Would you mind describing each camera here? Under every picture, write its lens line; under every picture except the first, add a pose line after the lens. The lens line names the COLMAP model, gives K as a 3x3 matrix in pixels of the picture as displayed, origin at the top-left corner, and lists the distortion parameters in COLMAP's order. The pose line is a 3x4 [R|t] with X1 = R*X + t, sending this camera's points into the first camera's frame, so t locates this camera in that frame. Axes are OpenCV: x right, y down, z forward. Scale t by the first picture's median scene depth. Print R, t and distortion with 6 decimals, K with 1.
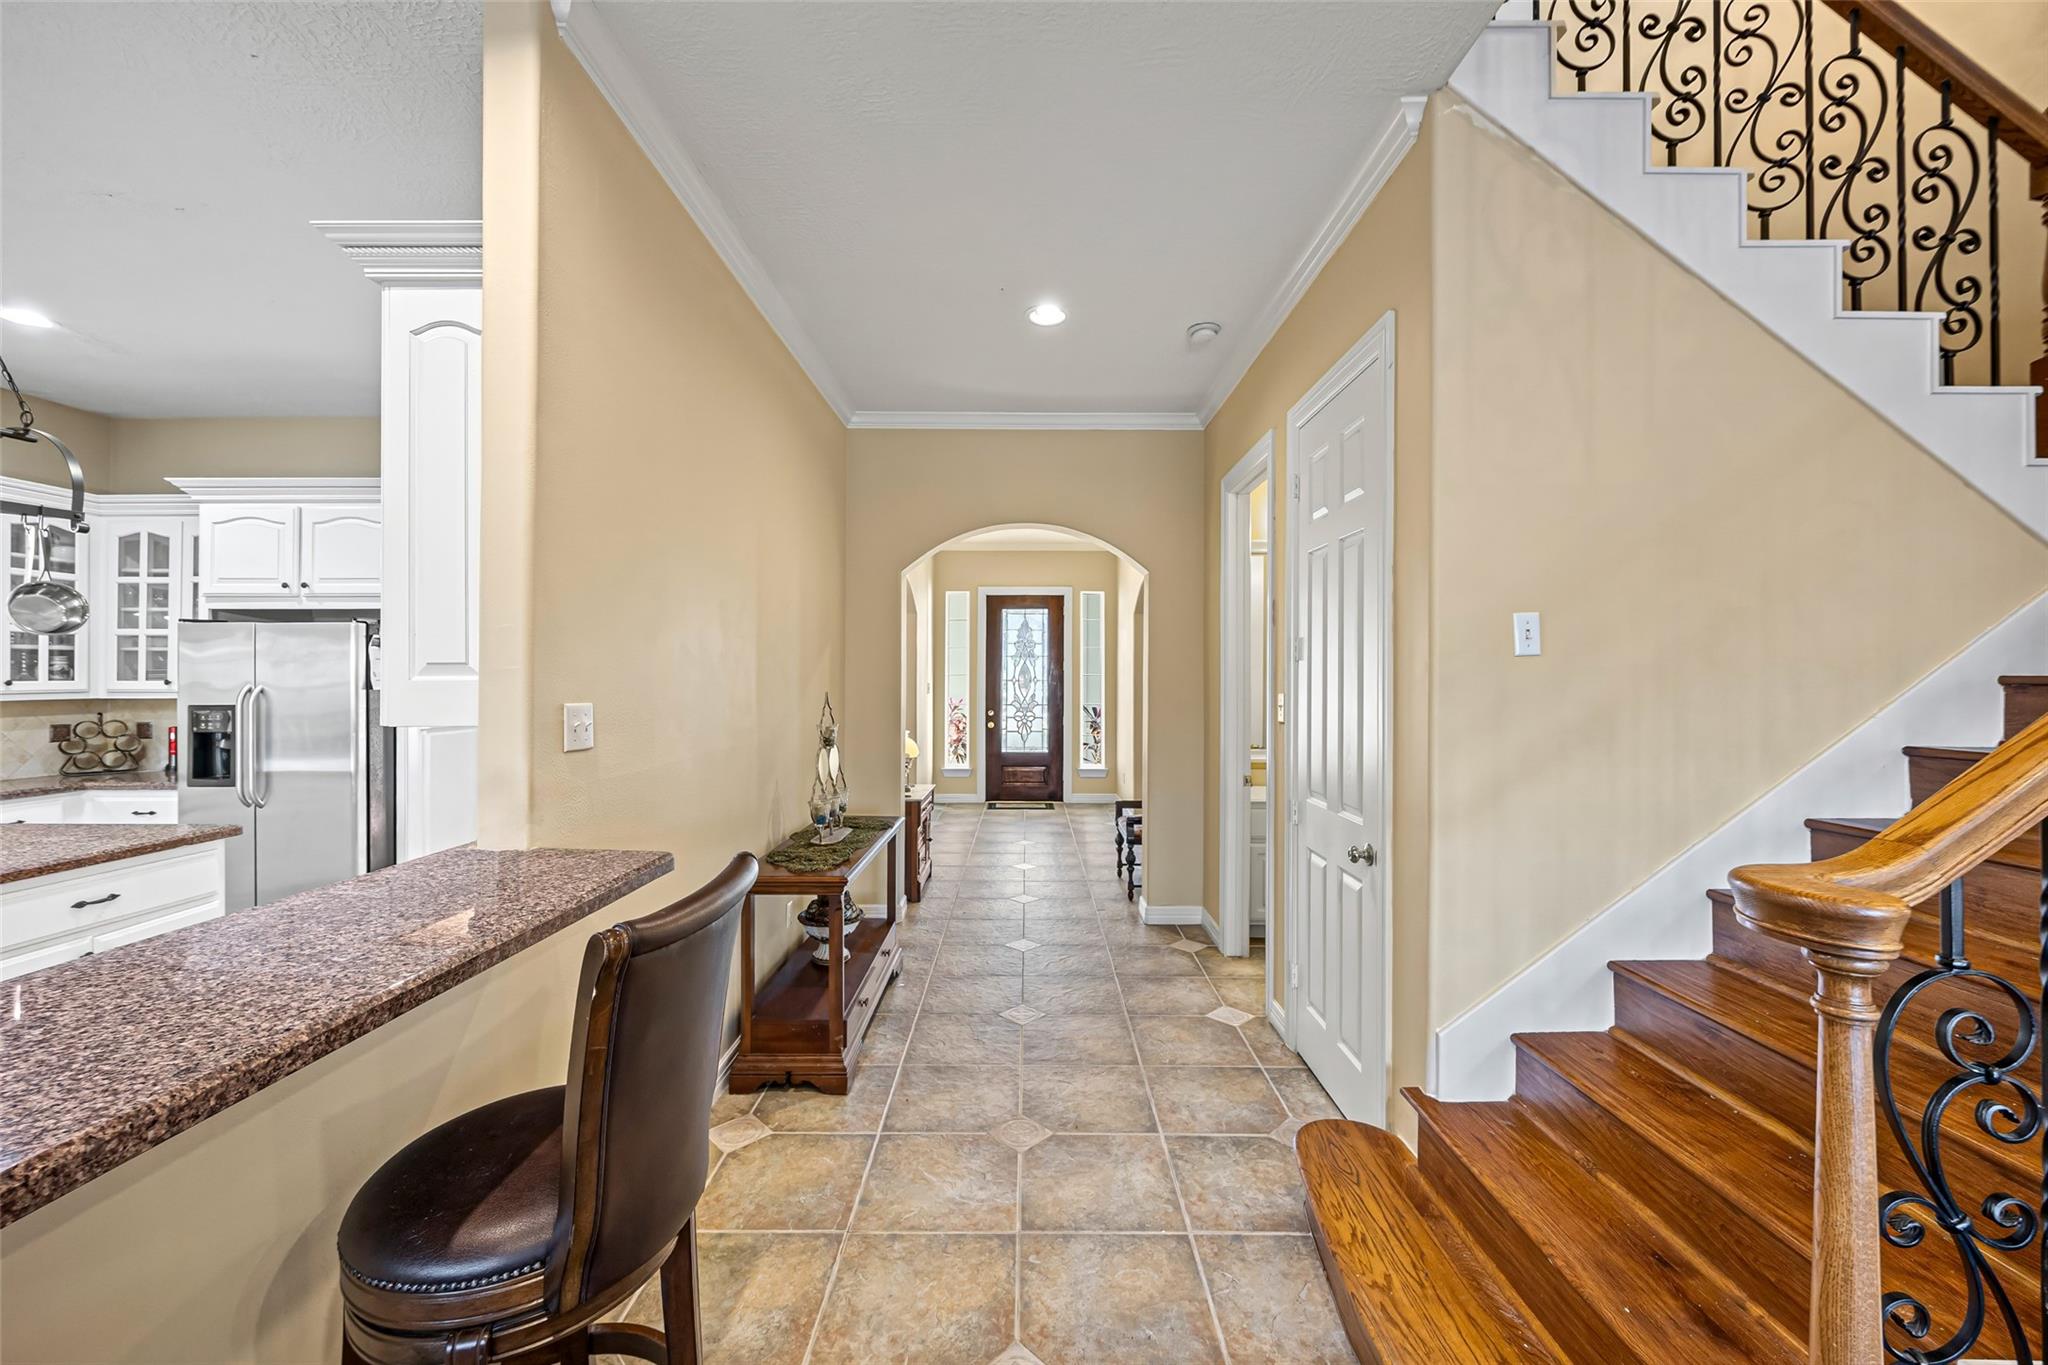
lens RADIAL K [[795.6, 0, 1014.3], [0, 795.6, 679.3], [0, 0, 1]] dist [0.000084, 0.000189]
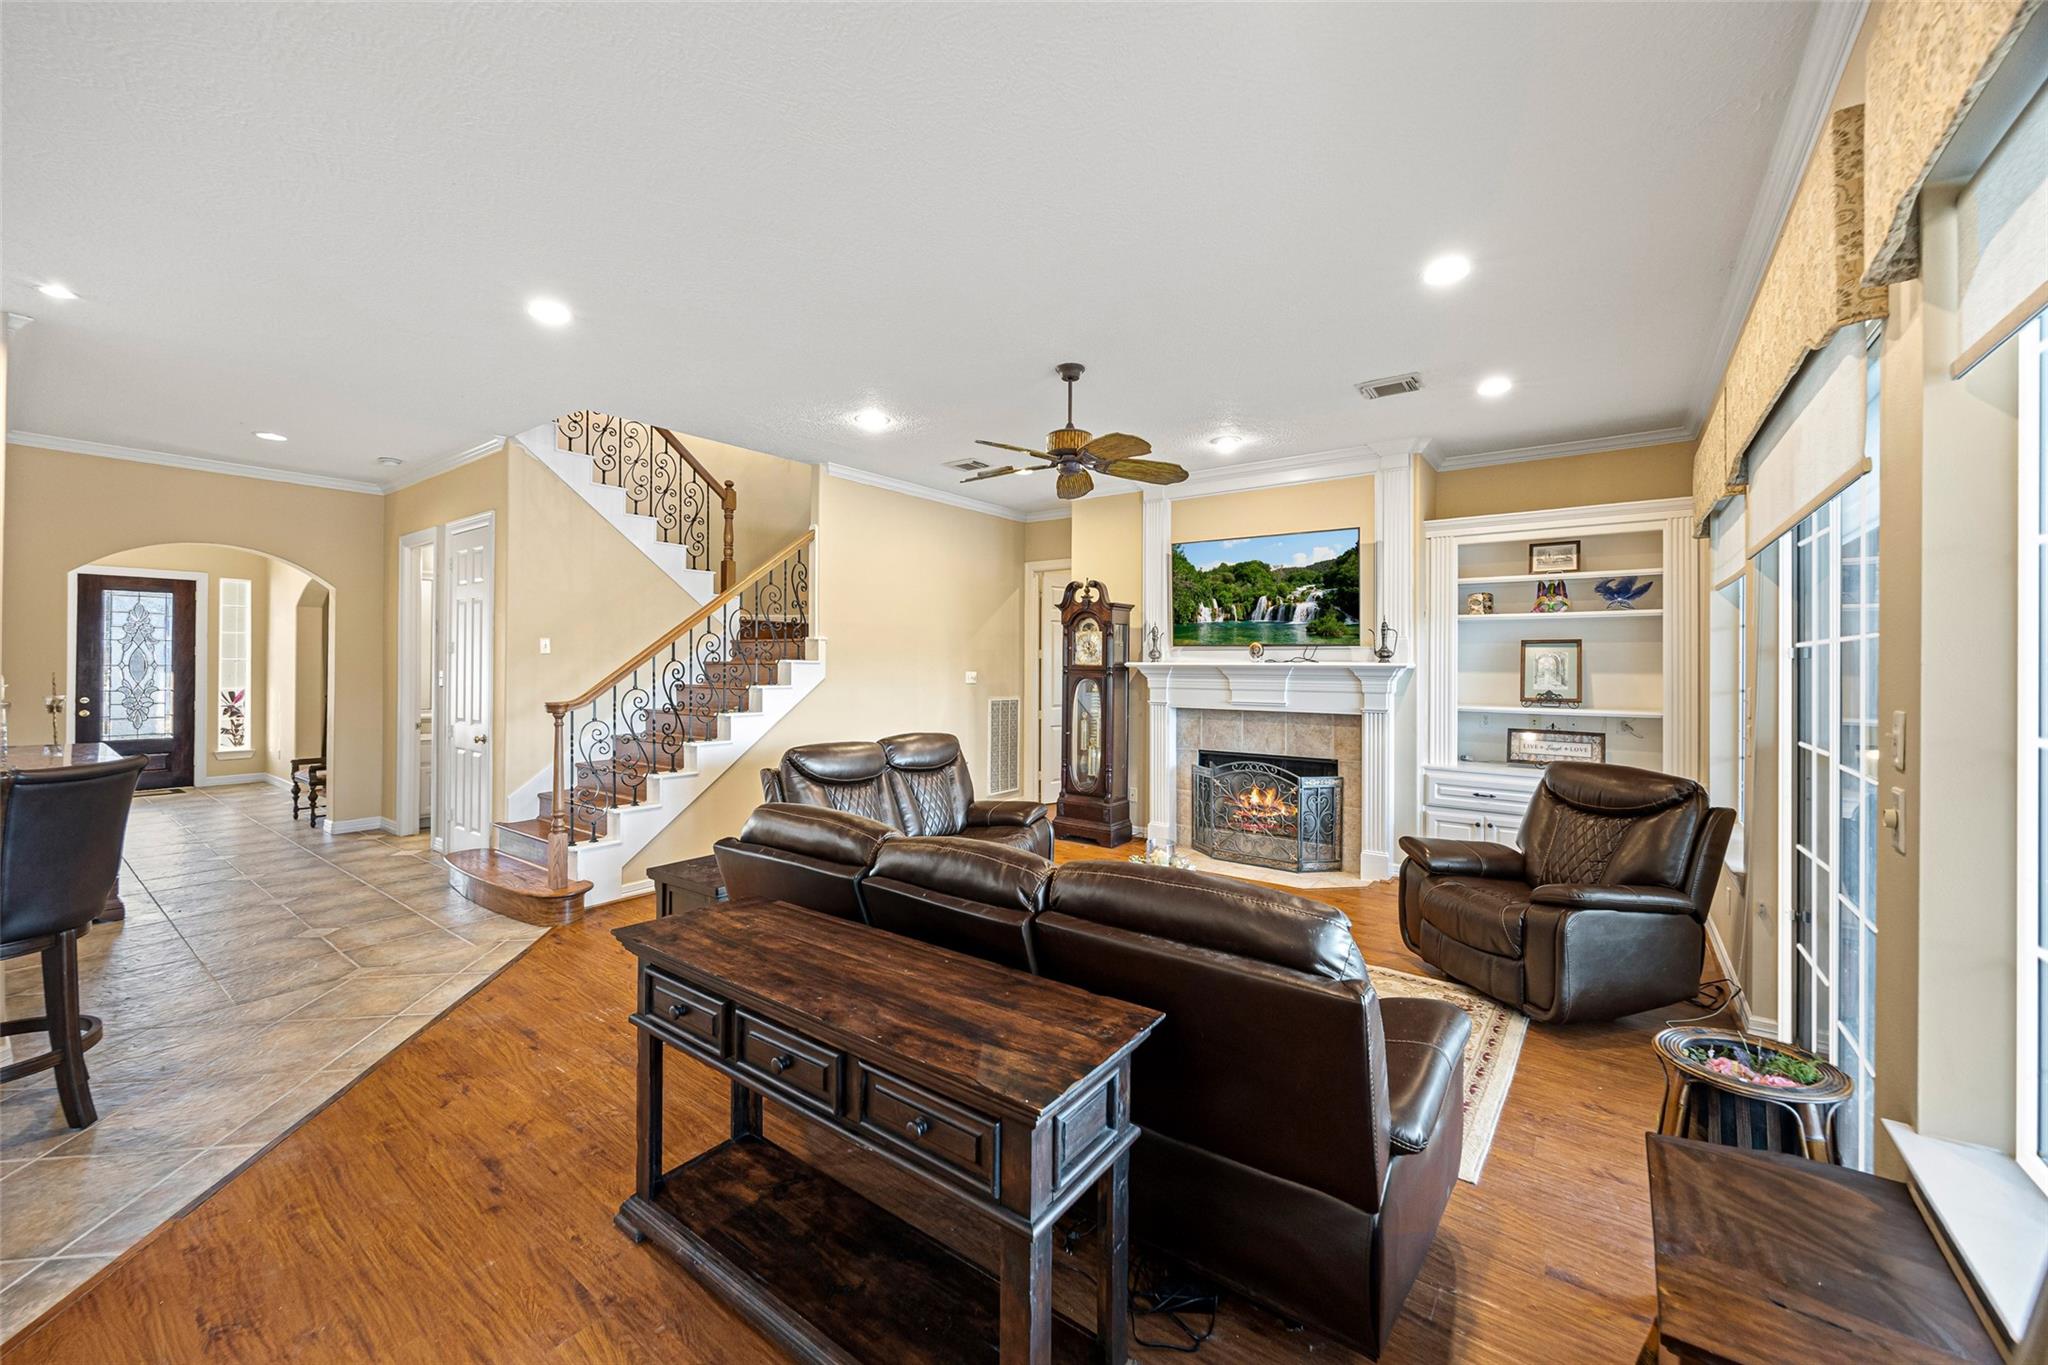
lens RADIAL K [[795.6, 0, 1011.0], [0, 795.6, 653.2], [0, 0, 1]] dist [0.000084, 0.000189]
pose [[0.594551, 0.007384, 0.804024, -0.278080], [0.002667, 0.999934, -0.011156, 0.000057], [-0.804053, 0.008777, 0.594493, -0.887408]]
